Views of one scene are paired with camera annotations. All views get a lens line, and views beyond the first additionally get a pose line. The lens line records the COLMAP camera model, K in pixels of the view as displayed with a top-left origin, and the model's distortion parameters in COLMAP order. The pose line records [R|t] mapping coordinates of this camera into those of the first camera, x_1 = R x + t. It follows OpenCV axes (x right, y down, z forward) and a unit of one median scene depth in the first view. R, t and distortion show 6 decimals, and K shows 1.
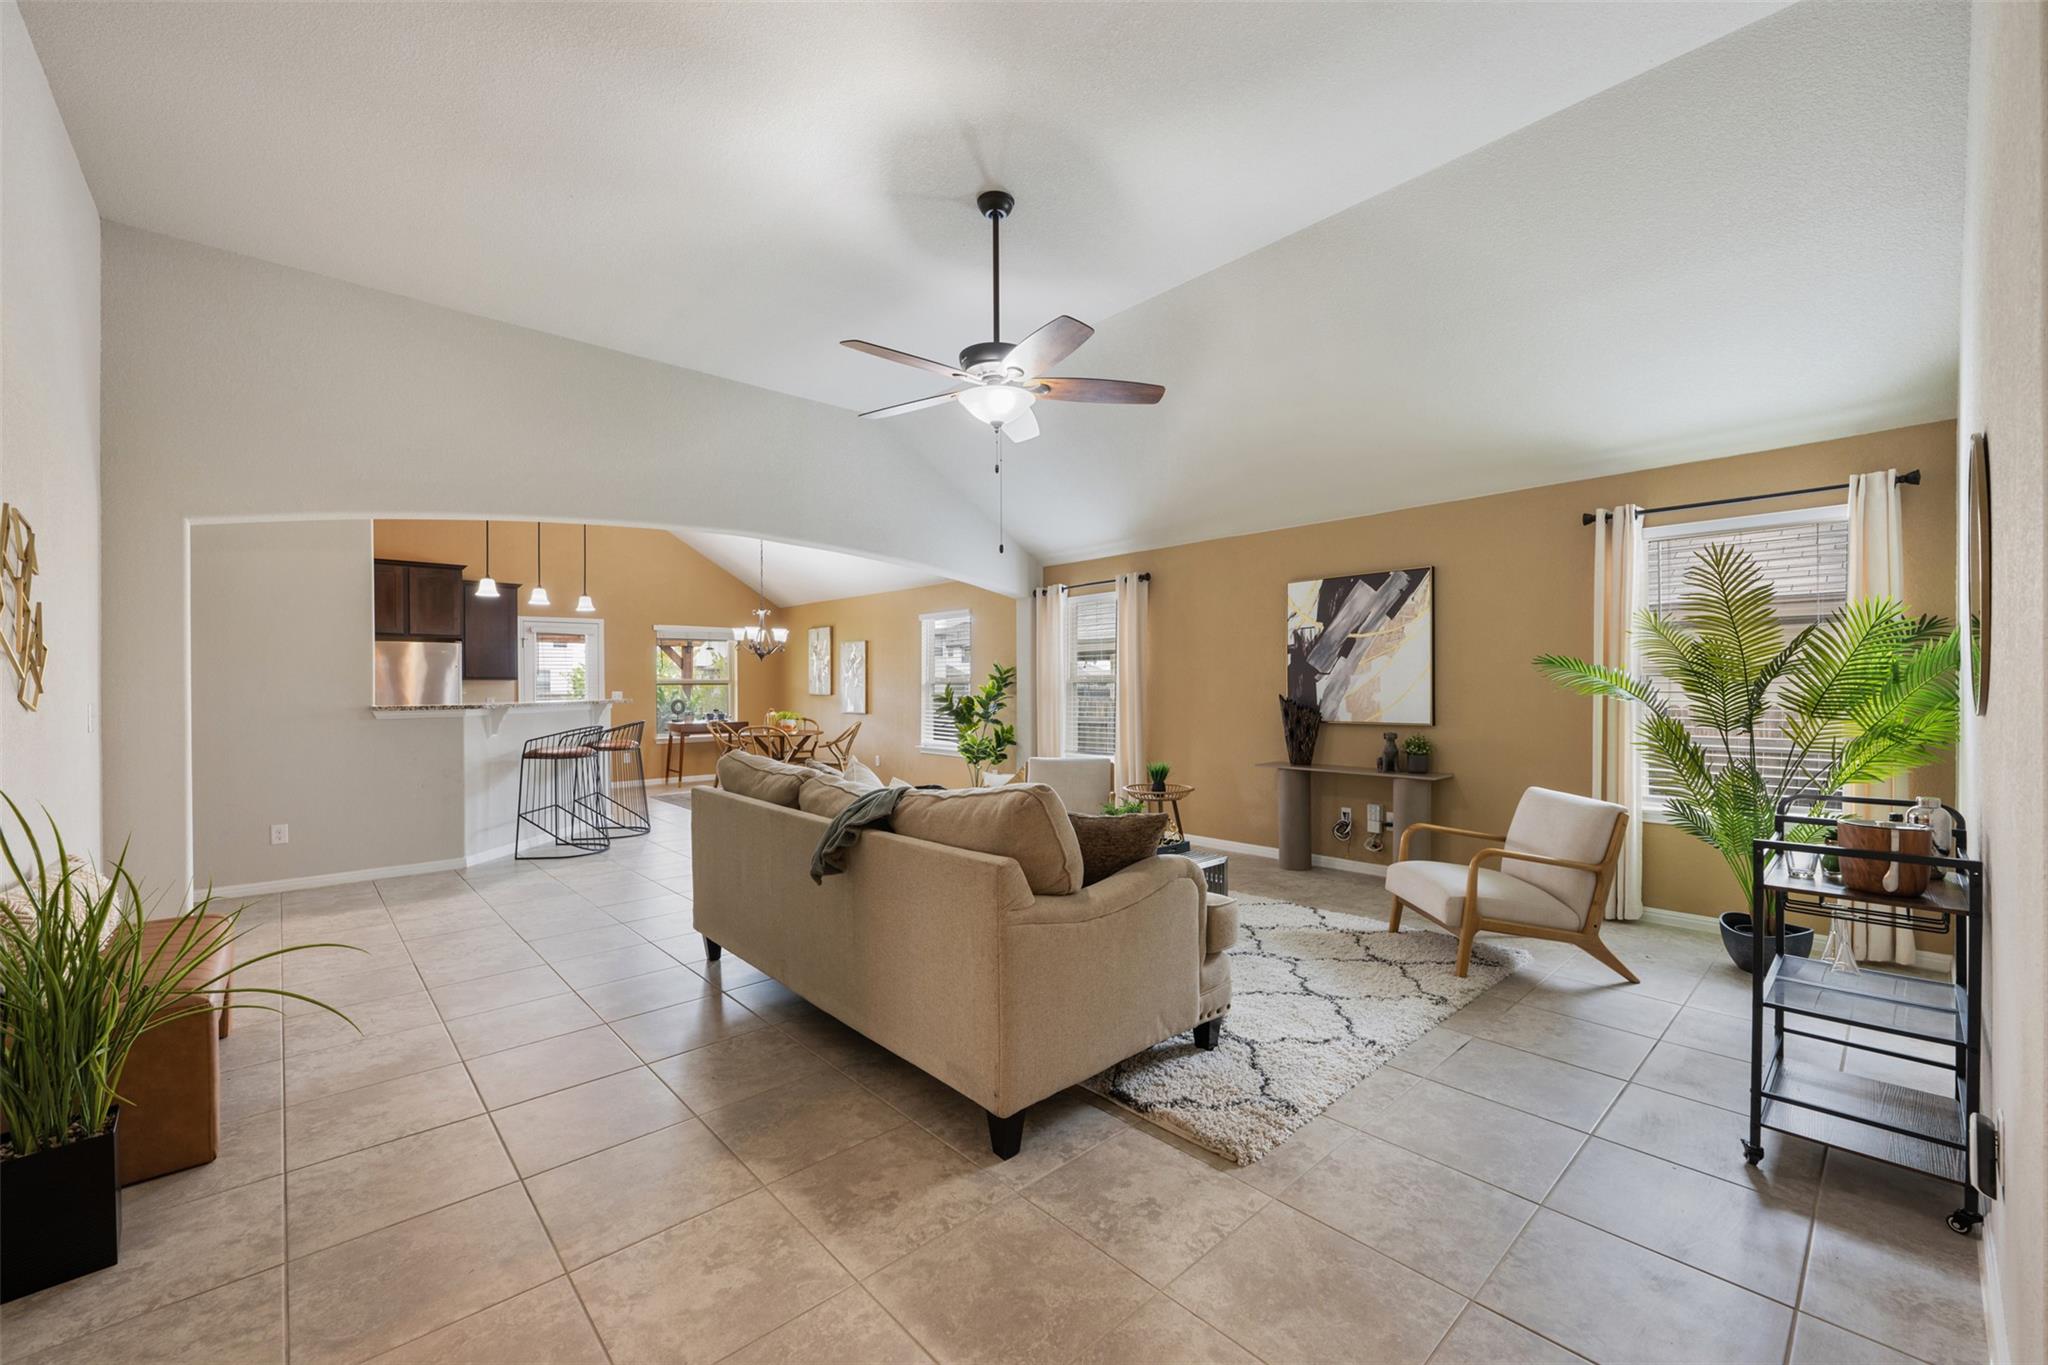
lens RADIAL K [[814.7, 0, 1021.5], [0, 814.7, 692.1], [0, 0, 1]] dist [-0.001175, -0.000116]
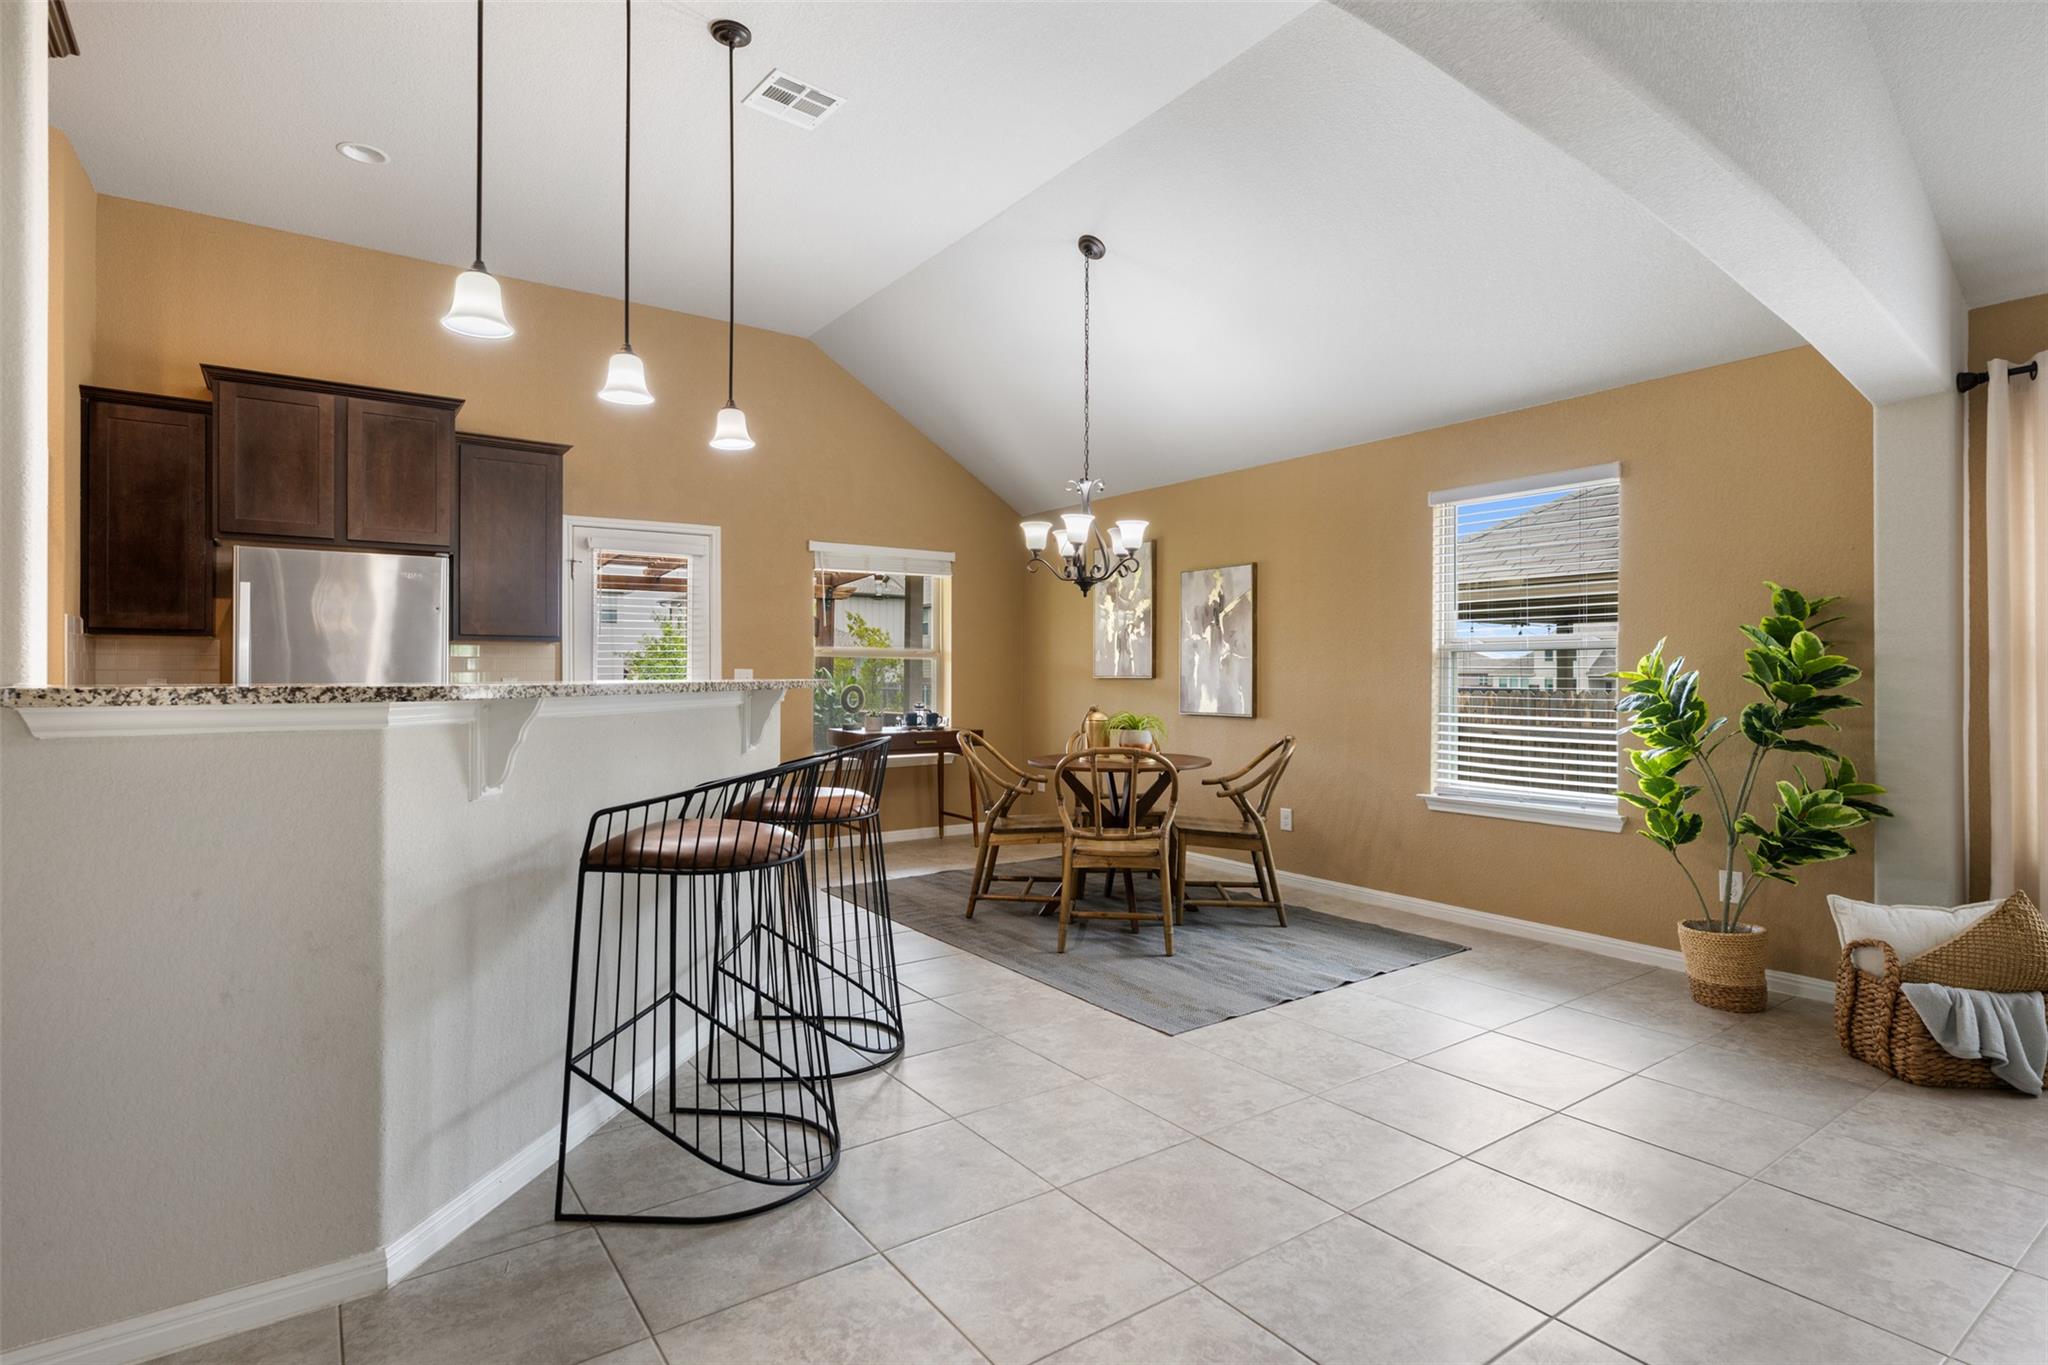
lens RADIAL K [[1017.4, 0, 1025.1], [0, 1017.4, 673.9], [0, 0, 1]] dist [-0.001380, -0.000241]
pose [[0.992520, 0.003512, -0.122029, -0.287428], [-0.004739, 0.999941, -0.009765, 0.009204], [0.121988, 0.010271, 0.992478, 0.459516]]
